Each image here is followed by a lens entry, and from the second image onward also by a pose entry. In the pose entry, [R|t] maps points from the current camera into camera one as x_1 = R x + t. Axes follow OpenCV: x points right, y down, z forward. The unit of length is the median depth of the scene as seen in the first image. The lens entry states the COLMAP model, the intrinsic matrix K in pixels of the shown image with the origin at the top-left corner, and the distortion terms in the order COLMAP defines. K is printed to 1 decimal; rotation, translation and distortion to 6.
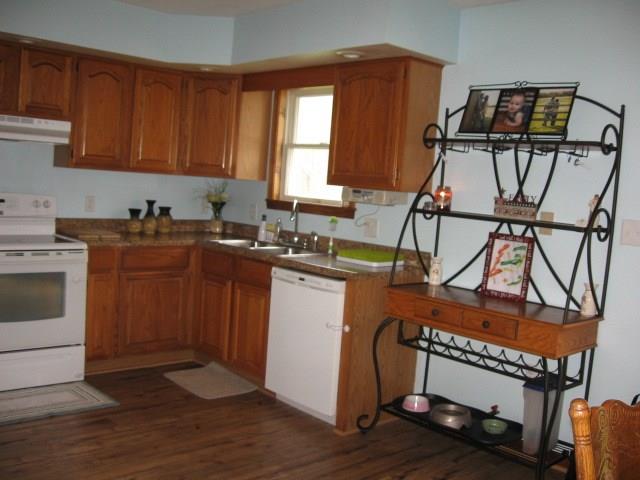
lens RADIAL K [[668.8, 0, 321.8], [0, 668.8, 239.3], [0, 0, 1]] dist [-0.113070, 0.000000]
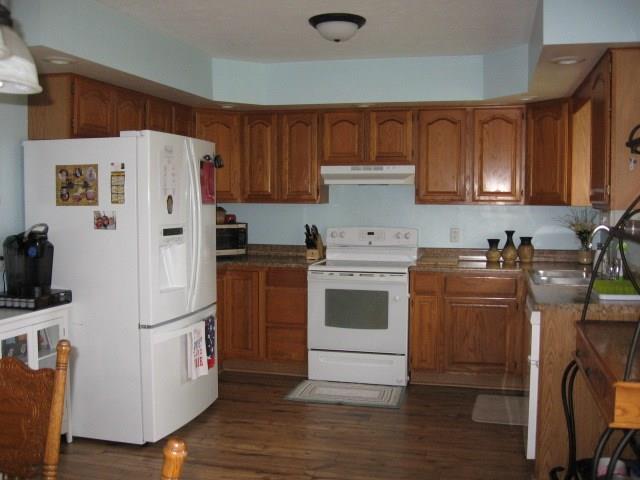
lens RADIAL K [[668.8, 0, 322.7], [0, 668.8, 240.8], [0, 0, 1]] dist [-0.113070, 0.000000]
pose [[0.541992, -0.017936, -0.840192, 0.551582], [-0.032974, 0.998548, -0.042588, 0.013214], [0.839737, 0.050787, 0.540614, 0.231746]]
